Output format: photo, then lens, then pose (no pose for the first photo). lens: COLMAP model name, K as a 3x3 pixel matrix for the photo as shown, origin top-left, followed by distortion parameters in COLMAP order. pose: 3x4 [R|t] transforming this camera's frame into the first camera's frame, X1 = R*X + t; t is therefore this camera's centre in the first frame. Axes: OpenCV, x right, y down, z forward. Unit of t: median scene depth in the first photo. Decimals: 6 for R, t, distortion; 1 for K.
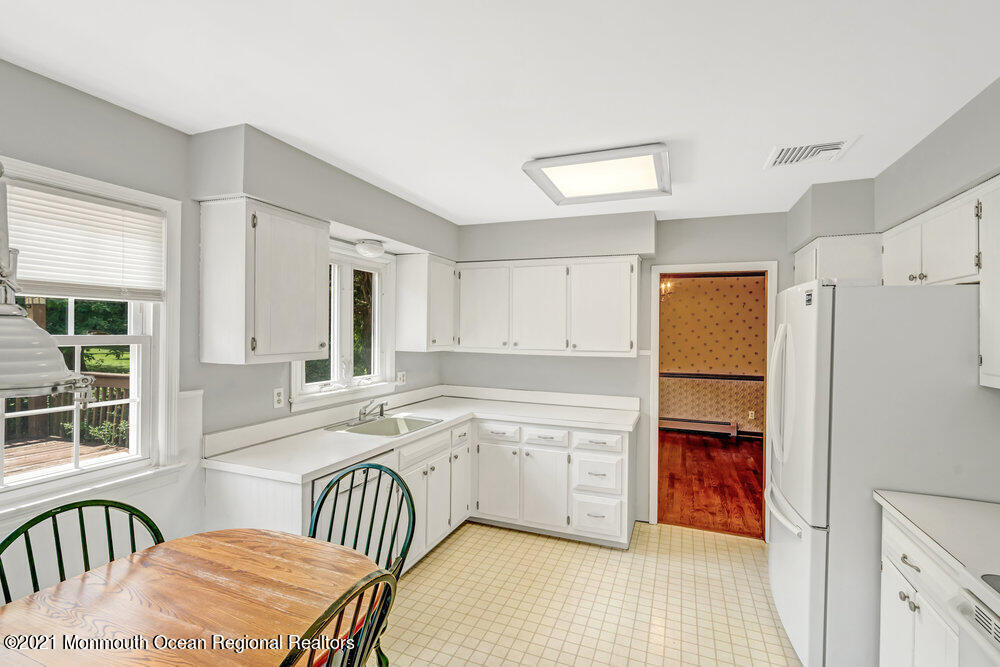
lens RADIAL K [[451.9, 0, 500.0], [0, 451.9, 333.5], [0, 0, 1]] dist [-0.002456, 0.000616]
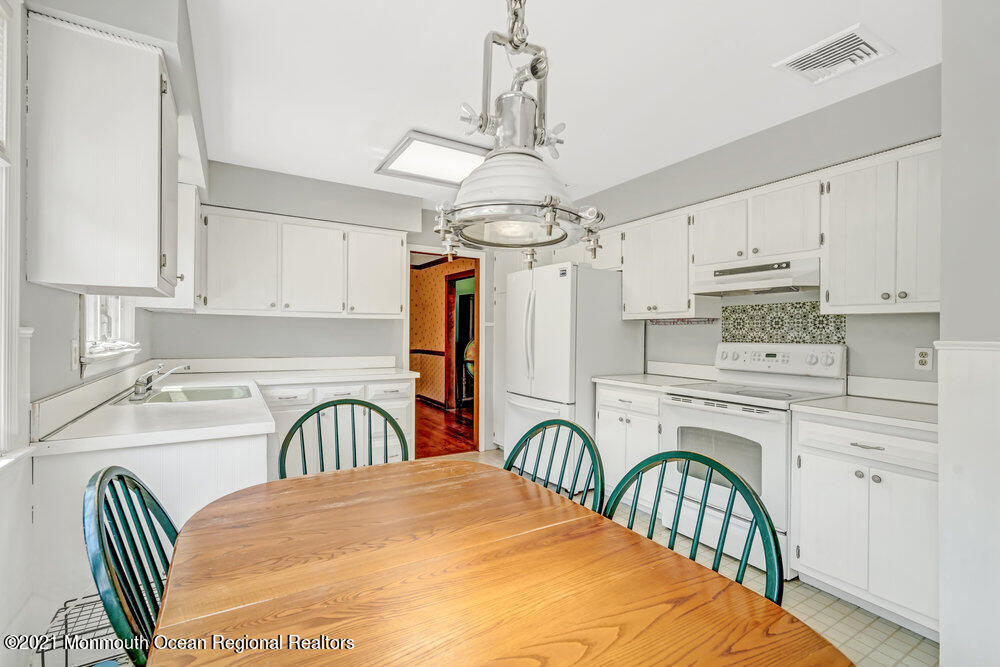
lens RADIAL K [[451.9, 0, 500.0], [0, 451.9, 333.5], [0, 0, 1]] dist [-0.002456, 0.000616]
pose [[0.604177, -0.006726, 0.796822, -0.485268], [0.002244, 0.999975, 0.006739, 0.082755], [-0.796847, -0.002283, 0.604176, 0.092185]]
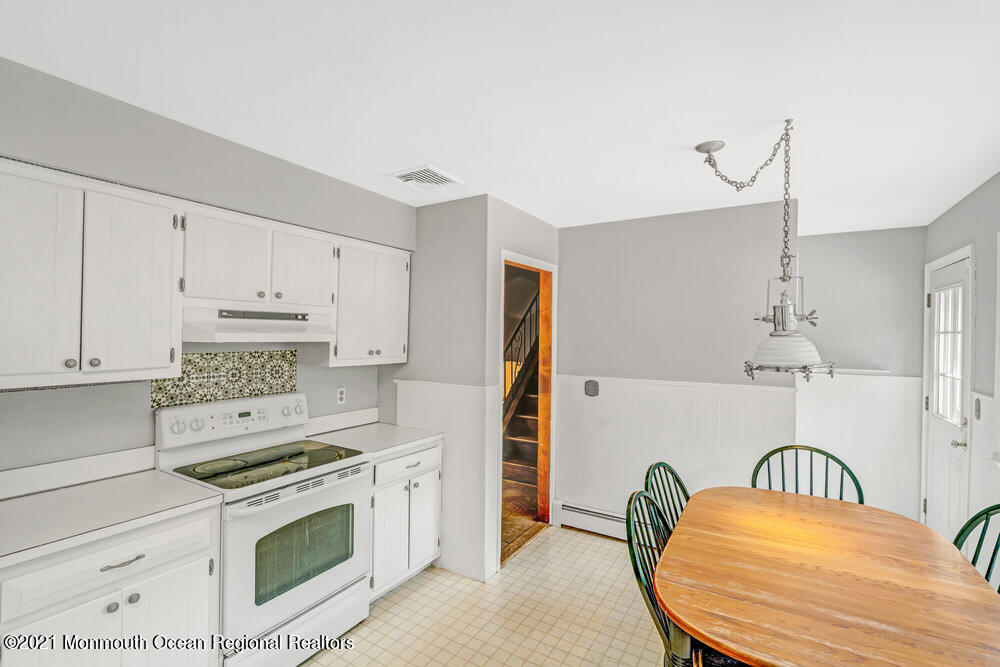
lens RADIAL K [[451.9, 0, 500.0], [0, 451.9, 333.5], [0, 0, 1]] dist [-0.002456, 0.000616]
pose [[-0.986644, -0.019879, 0.161676, -0.027407], [-0.019500, 0.999802, 0.003932, -0.007105], [-0.161722, 0.000727, -0.986836, 0.827750]]
